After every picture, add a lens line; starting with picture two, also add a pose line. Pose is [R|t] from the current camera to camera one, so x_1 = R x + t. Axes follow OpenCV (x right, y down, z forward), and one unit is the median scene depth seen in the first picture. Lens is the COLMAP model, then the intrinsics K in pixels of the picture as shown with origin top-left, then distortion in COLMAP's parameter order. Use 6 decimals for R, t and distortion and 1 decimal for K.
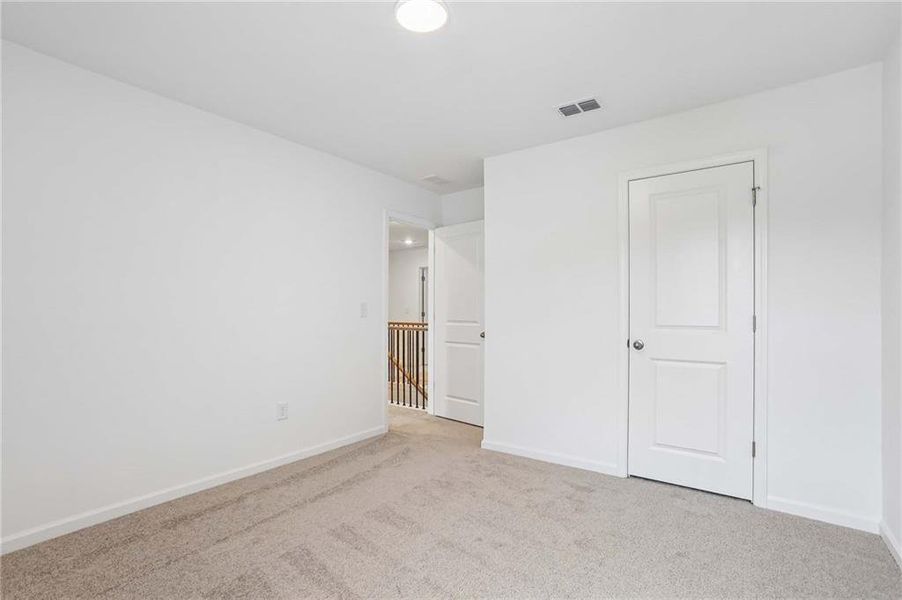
lens RADIAL K [[396.0, 0, 451.0], [0, 396.0, 300.0], [0, 0, 1]] dist [-0.001408, 0.000112]
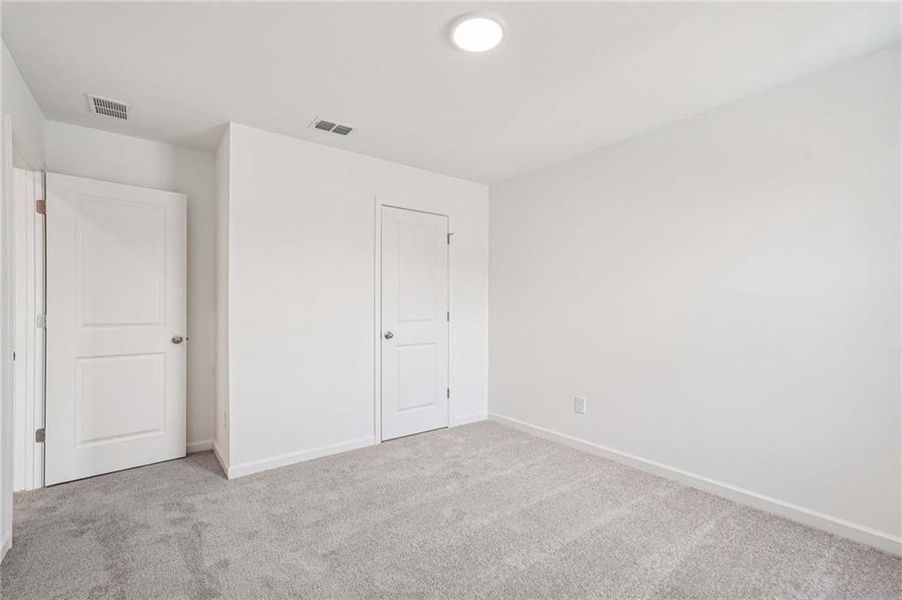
lens RADIAL K [[408.8, 0, 451.0], [0, 408.8, 300.0], [0, 0, 1]] dist [-0.000454, -0.000029]
pose [[0.348753, 0.015066, 0.937093, -0.679034], [-0.026544, 0.999628, -0.006193, 0.000889], [-0.936839, -0.022715, 0.349024, 0.348726]]
